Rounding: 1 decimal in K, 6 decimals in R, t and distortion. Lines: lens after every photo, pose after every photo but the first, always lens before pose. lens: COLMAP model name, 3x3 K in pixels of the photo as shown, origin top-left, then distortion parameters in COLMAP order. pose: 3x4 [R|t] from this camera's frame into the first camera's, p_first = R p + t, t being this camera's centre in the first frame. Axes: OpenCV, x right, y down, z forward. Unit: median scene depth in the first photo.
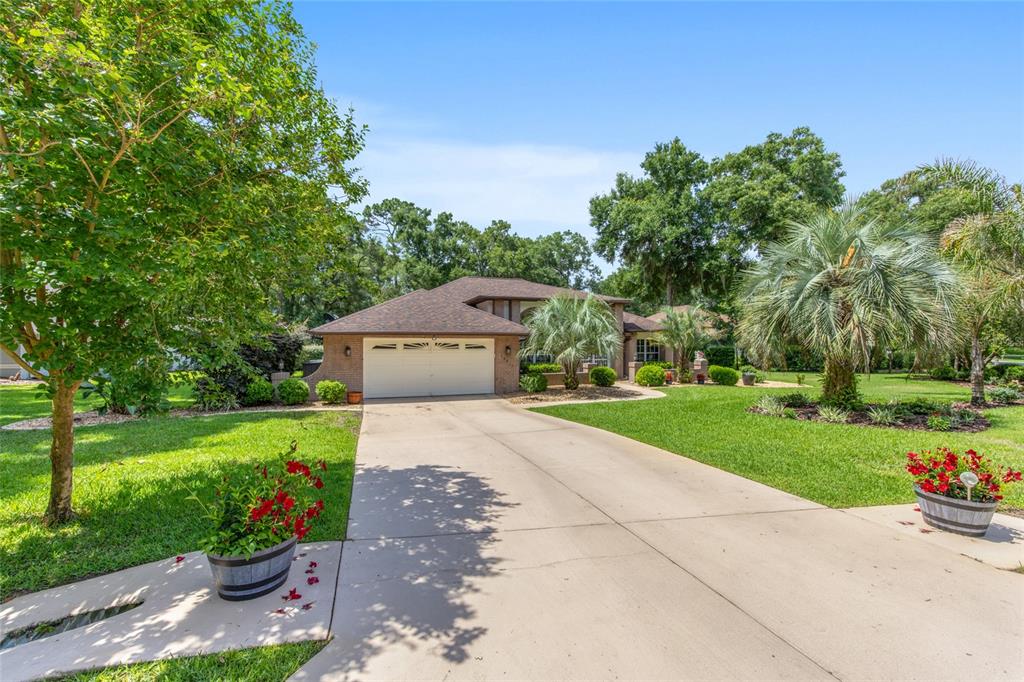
lens RADIAL K [[431.5, 0, 511.6], [0, 431.5, 339.2], [0, 0, 1]] dist [-0.000295, 0.000026]
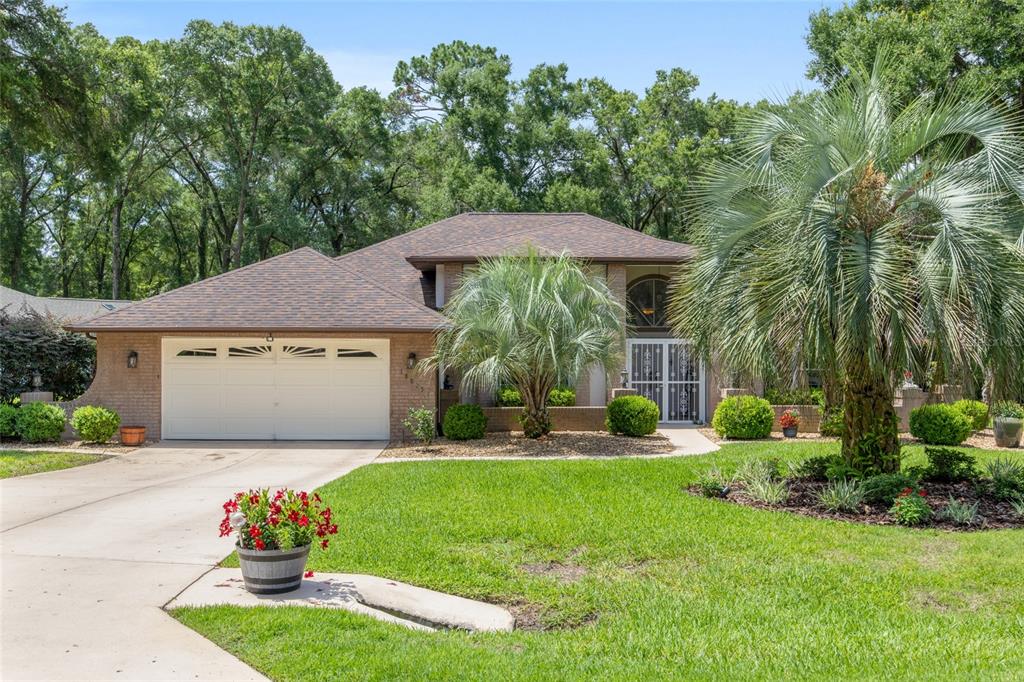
lens RADIAL K [[1016.4, 0, 512.4], [0, 1016.4, 341.8], [0, 0, 1]] dist [0.005013, 0.000000]
pose [[0.947946, 0.002439, -0.318421, 0.512182], [-0.000604, 0.999983, 0.005861, -0.005104], [0.318430, -0.005364, 0.947931, -0.161526]]
